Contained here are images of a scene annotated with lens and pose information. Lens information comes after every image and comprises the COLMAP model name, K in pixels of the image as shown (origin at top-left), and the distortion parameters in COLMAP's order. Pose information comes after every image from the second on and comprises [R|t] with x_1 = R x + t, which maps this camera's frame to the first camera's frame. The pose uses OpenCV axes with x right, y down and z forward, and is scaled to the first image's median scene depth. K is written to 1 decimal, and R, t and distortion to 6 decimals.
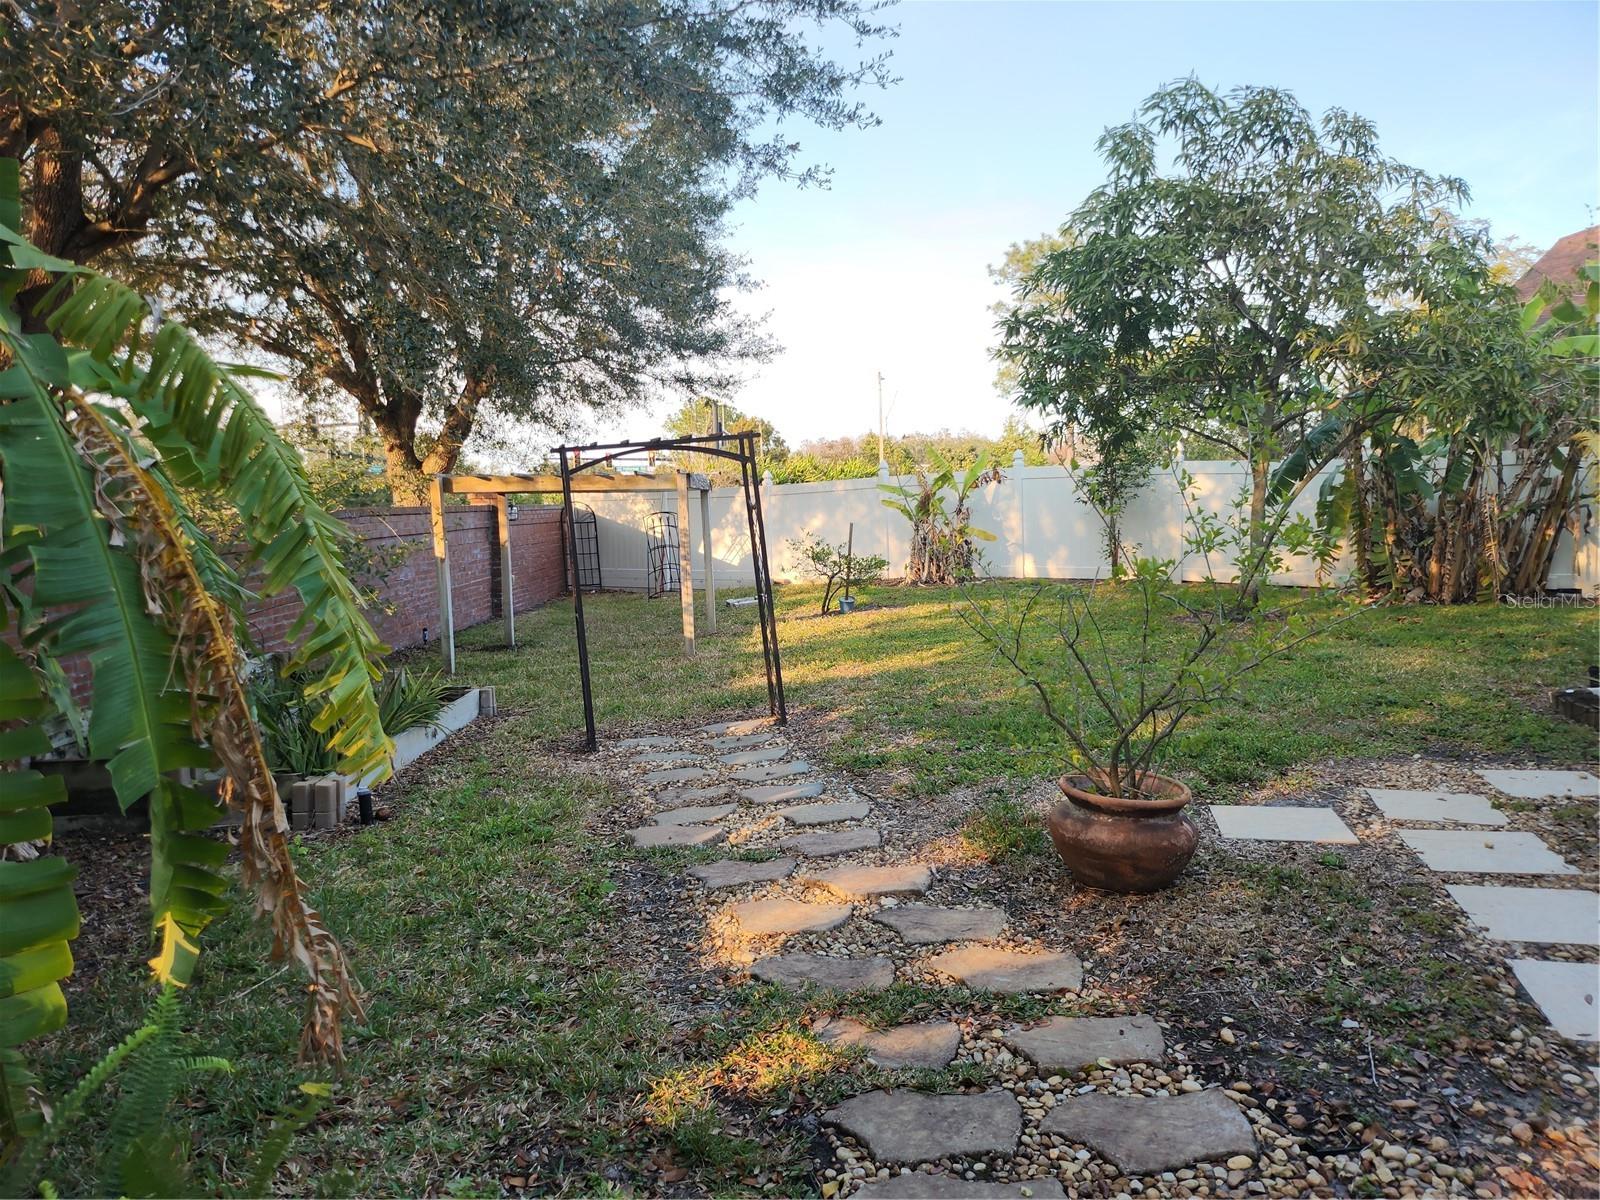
lens RADIAL K [[1109.5, 0, 800.0], [0, 1109.5, 600.0], [0, 0, 1]] dist [0.064003, -0.060989]
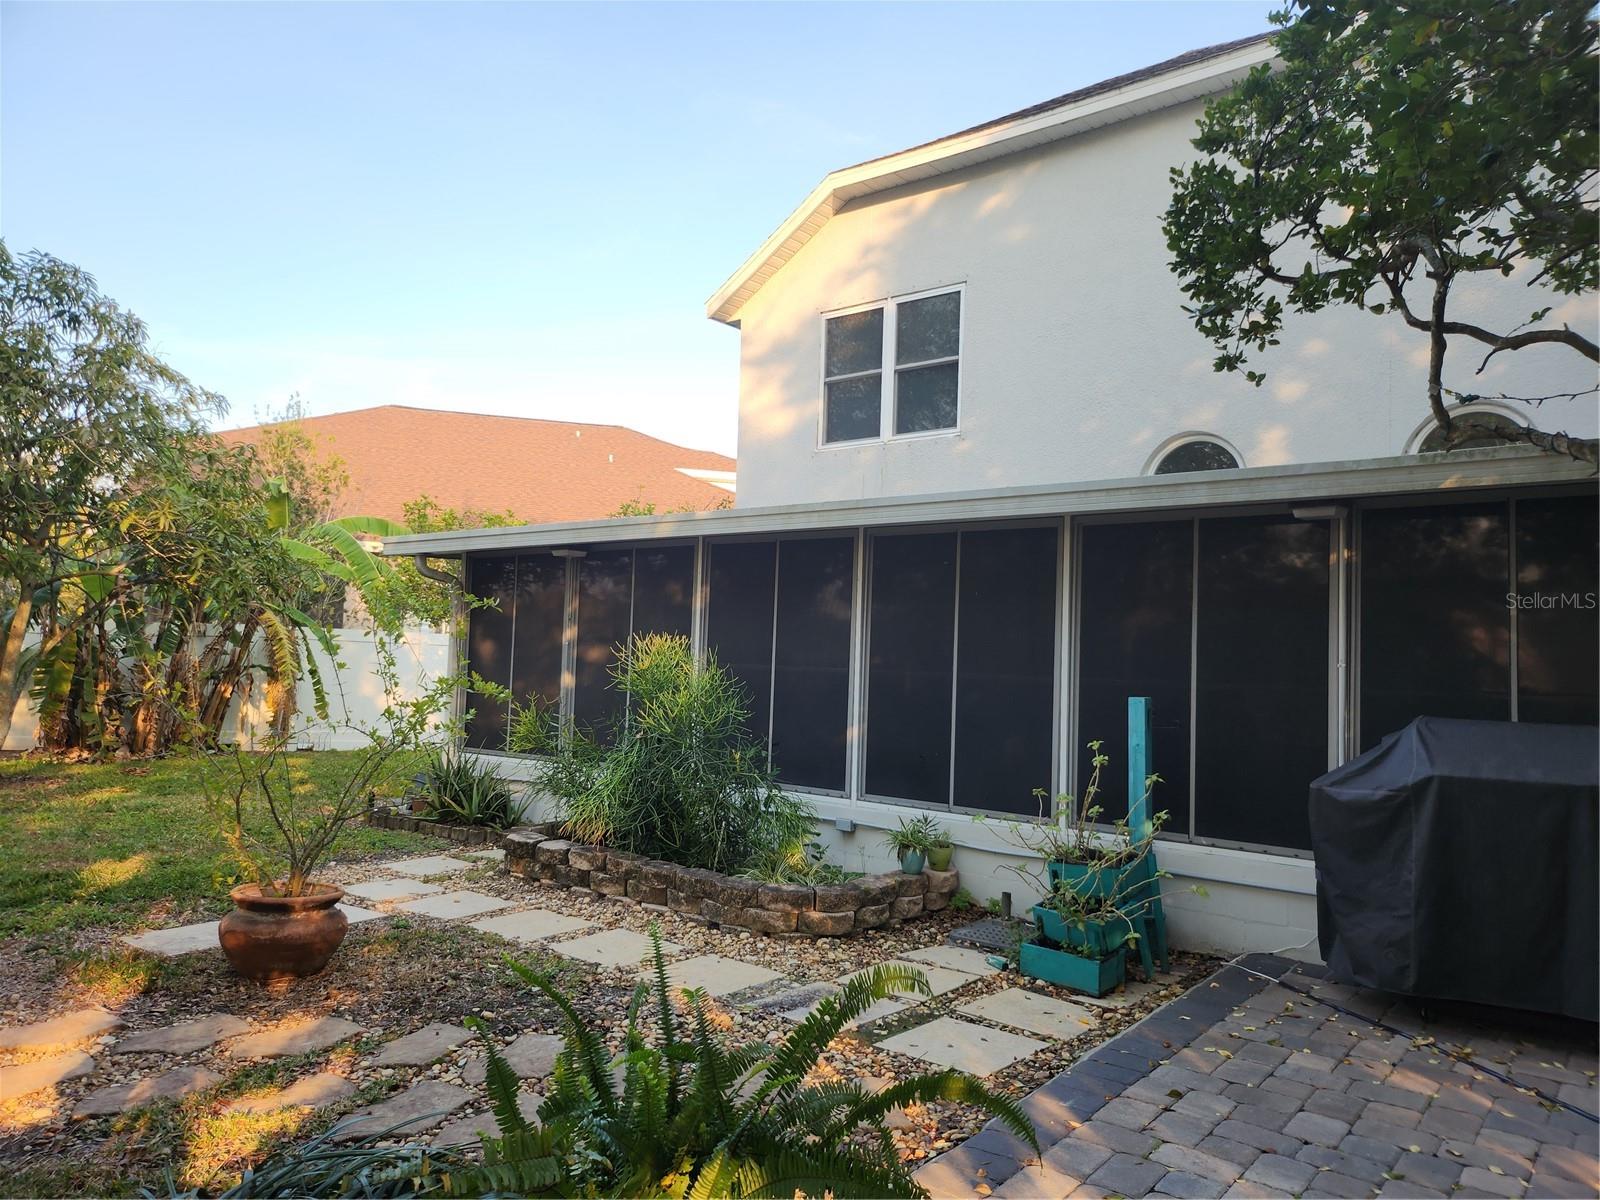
lens RADIAL K [[1109.5, 0, 800.0], [0, 1109.5, 600.0], [0, 0, 1]] dist [0.064003, -0.060989]
pose [[0.391954, 0.091948, 0.915379, -0.240147], [0.044710, 0.991913, -0.118780, 0.009667], [-0.918898, 0.087483, 0.384673, -0.001032]]
